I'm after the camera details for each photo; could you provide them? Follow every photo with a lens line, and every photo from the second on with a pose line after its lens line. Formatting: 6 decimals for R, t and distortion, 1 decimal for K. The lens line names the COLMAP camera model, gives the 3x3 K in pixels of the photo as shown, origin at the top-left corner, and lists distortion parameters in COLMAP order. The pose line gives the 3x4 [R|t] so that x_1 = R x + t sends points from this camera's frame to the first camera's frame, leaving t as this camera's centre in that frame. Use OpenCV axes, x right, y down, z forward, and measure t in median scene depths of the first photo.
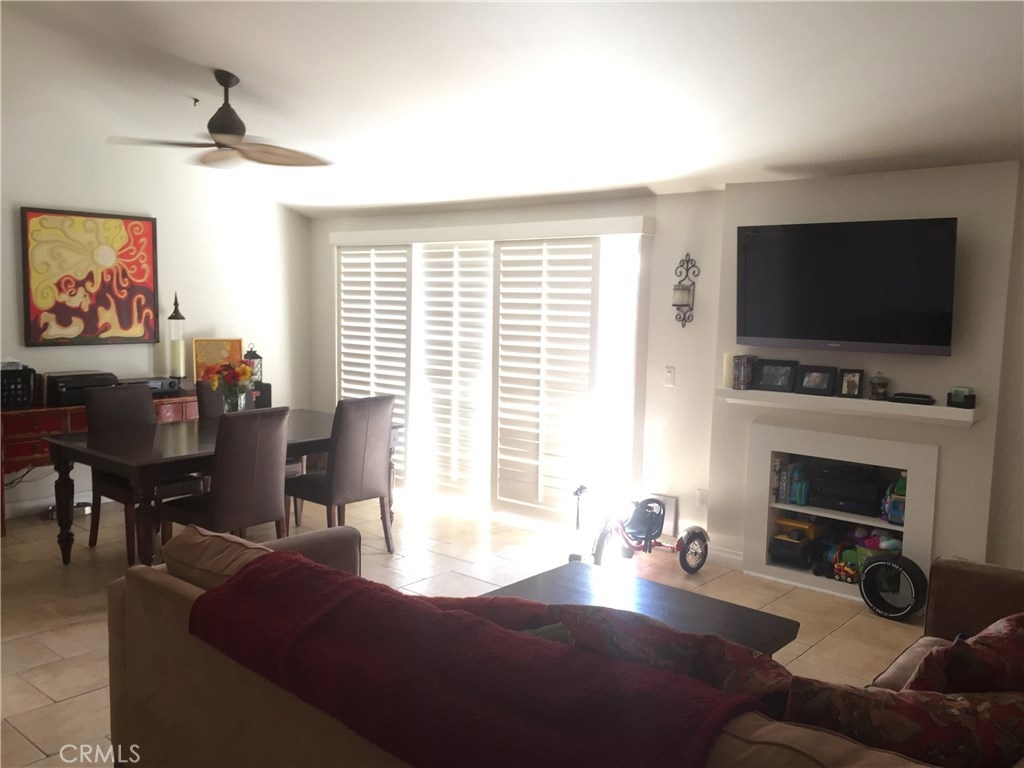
lens RADIAL K [[876.5, 0, 512.0], [0, 876.5, 384.0], [0, 0, 1]] dist [0.079232, -0.099988]
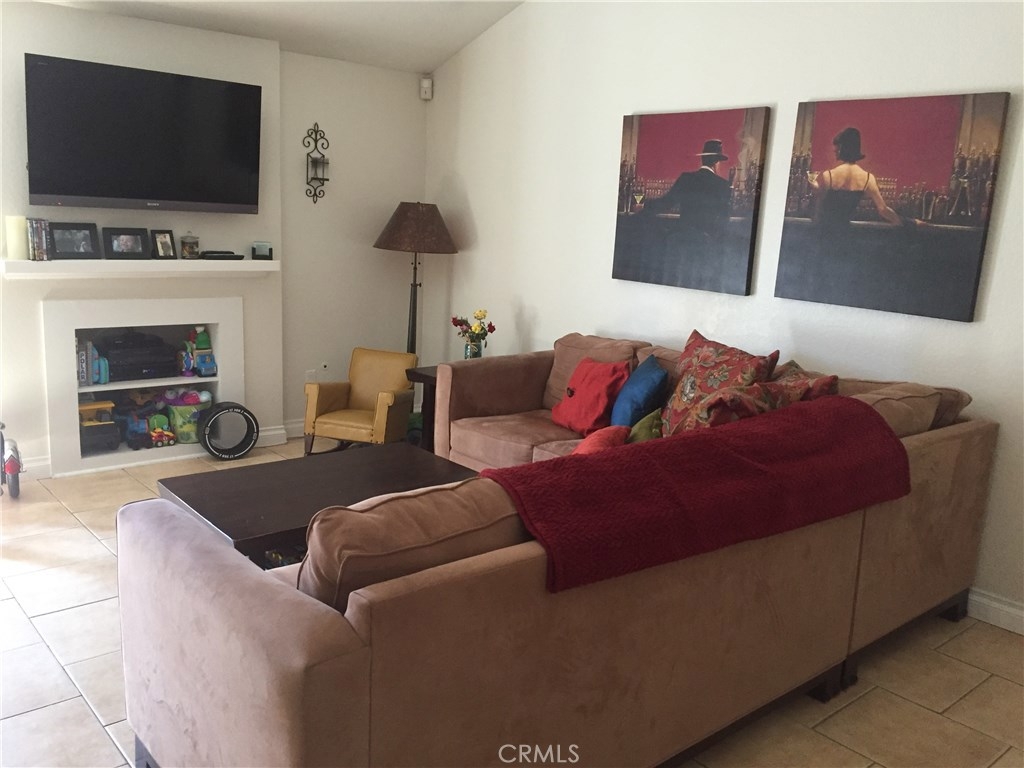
lens RADIAL K [[876.5, 0, 512.0], [0, 876.5, 384.0], [0, 0, 1]] dist [0.079232, -0.099988]
pose [[0.148499, -0.202016, 0.968059, -0.510268], [0.055970, 0.979060, 0.195726, -0.018963], [-0.987327, 0.025118, 0.156696, 0.447386]]
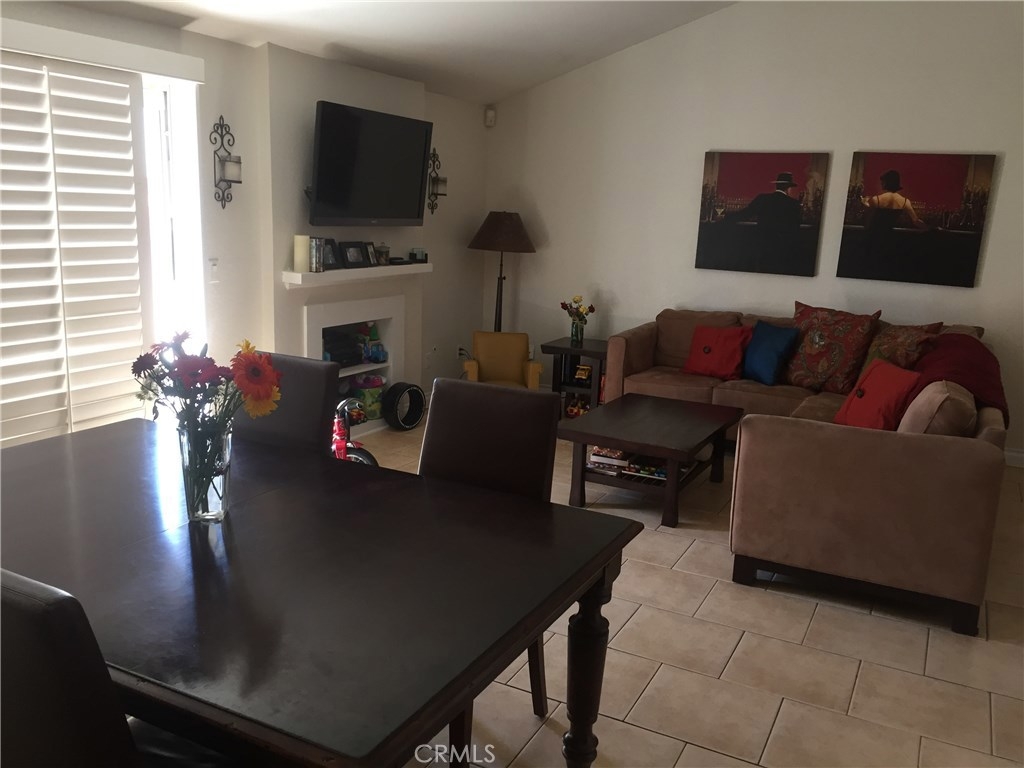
lens RADIAL K [[876.5, 0, 512.0], [0, 876.5, 384.0], [0, 0, 1]] dist [0.079232, -0.099988]
pose [[-0.235617, -0.221221, 0.946333, -0.766418], [0.054188, 0.969243, 0.240068, -0.099035], [-0.970334, 0.107844, -0.216382, 1.034486]]
